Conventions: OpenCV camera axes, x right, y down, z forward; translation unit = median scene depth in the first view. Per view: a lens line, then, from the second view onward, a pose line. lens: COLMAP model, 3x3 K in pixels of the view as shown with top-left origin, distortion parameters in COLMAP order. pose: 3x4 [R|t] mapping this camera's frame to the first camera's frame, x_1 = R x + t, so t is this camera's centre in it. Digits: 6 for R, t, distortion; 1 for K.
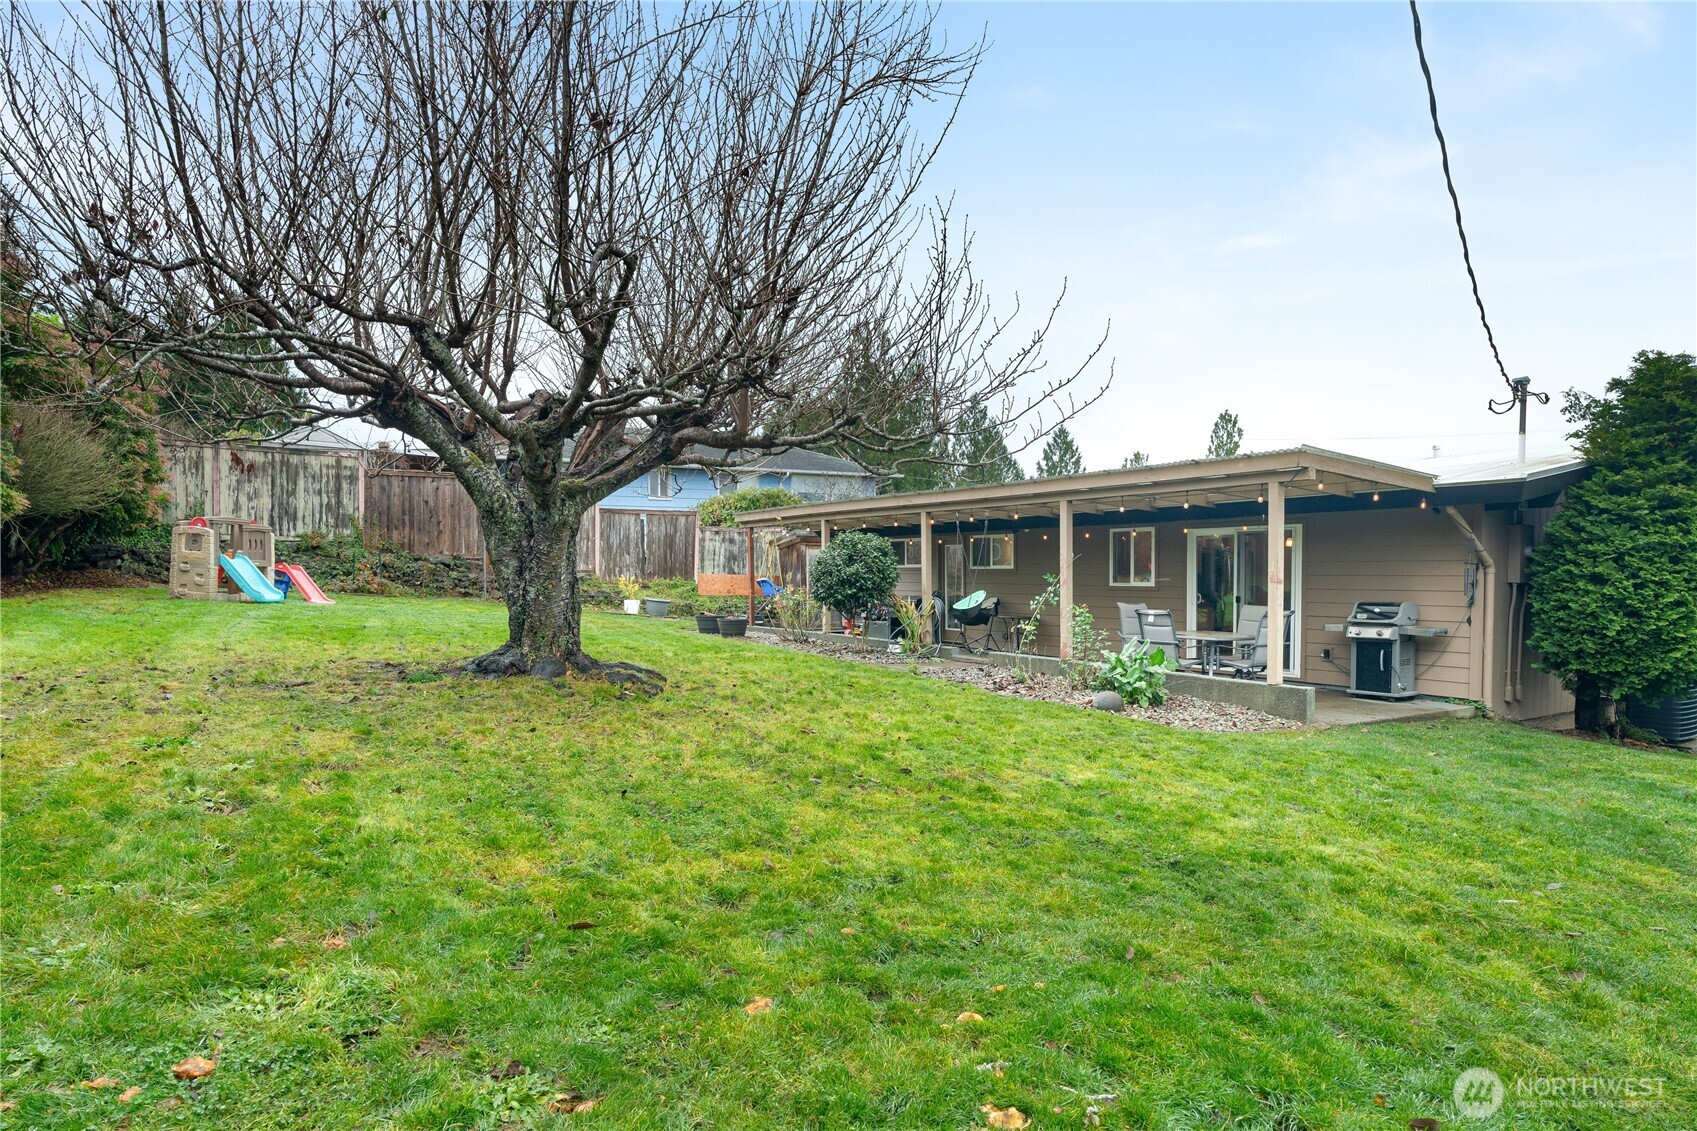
lens RADIAL K [[969.8, 0, 847.0], [0, 969.8, 569.1], [0, 0, 1]] dist [-0.000518, -0.000084]
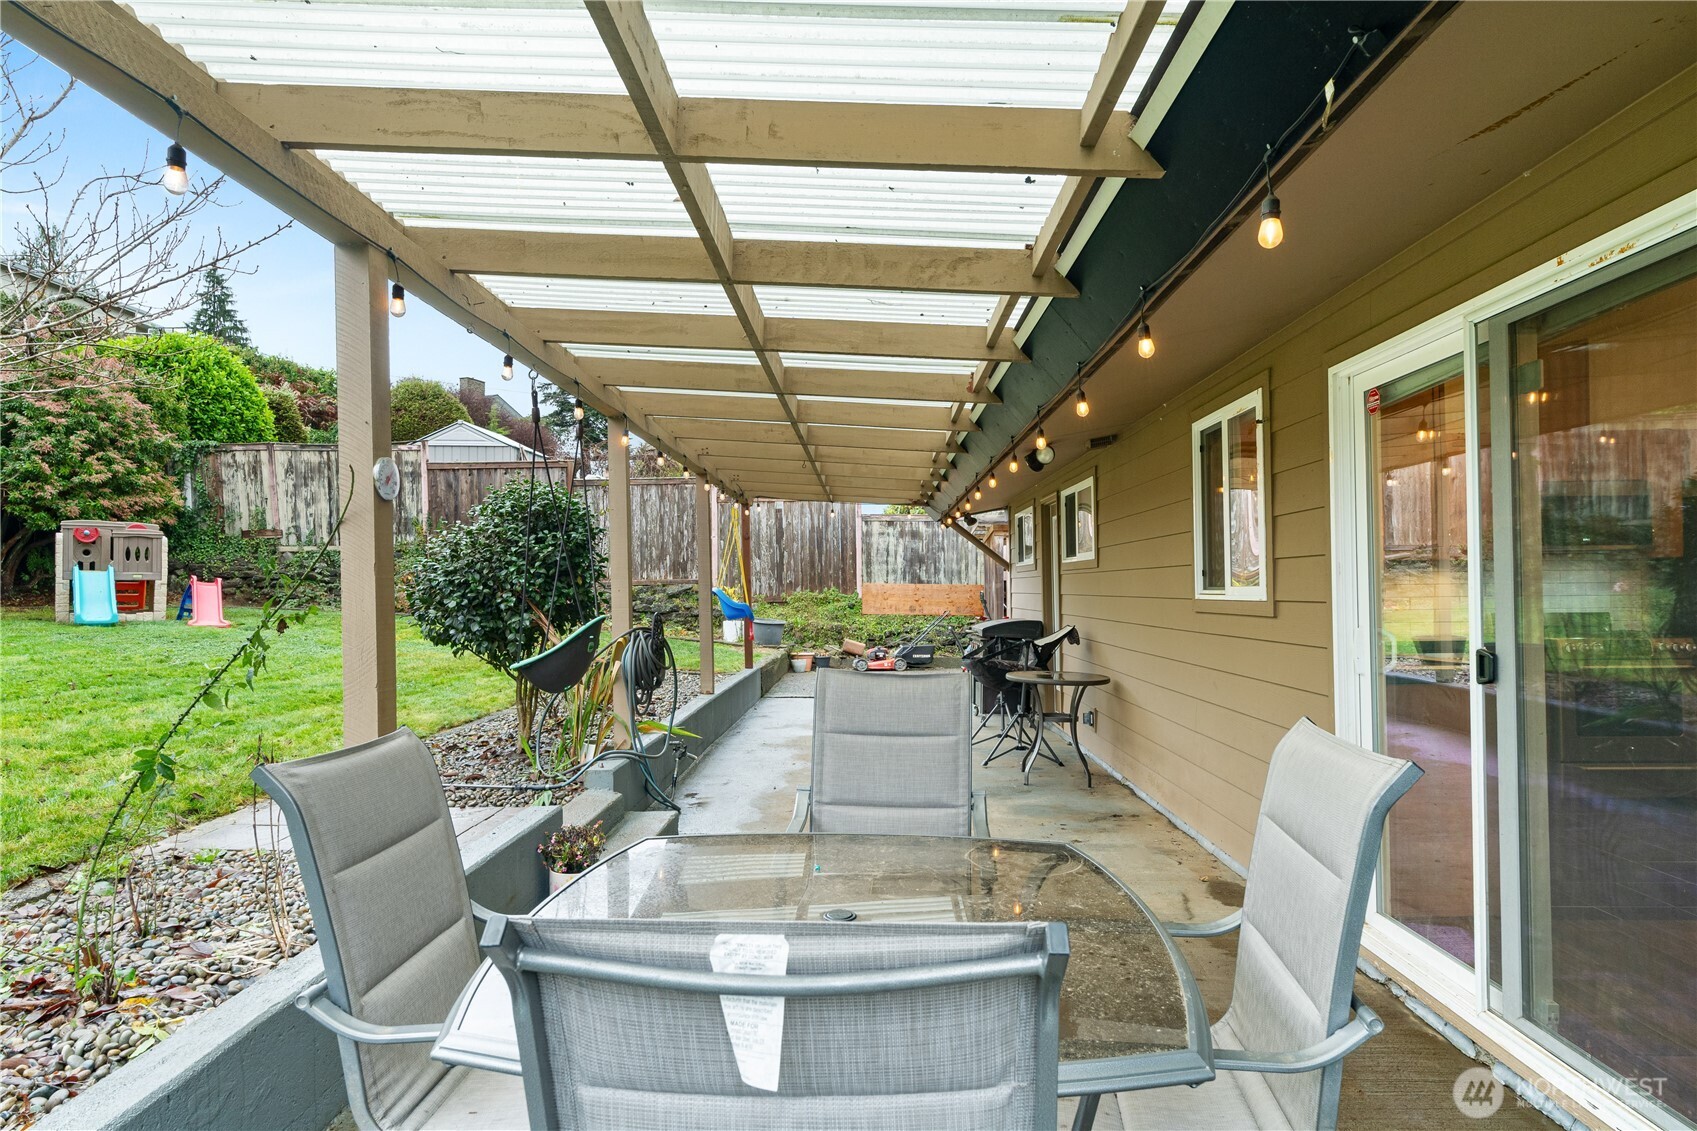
lens RADIAL K [[969.8, 0, 846.0], [0, 969.8, 569.3], [0, 0, 1]] dist [-0.000518, -0.000084]
pose [[0.829006, -0.021343, -0.558832, 0.274976], [0.012603, 0.999731, -0.019486, 0.009842], [0.559098, 0.009111, 0.829052, 0.508792]]
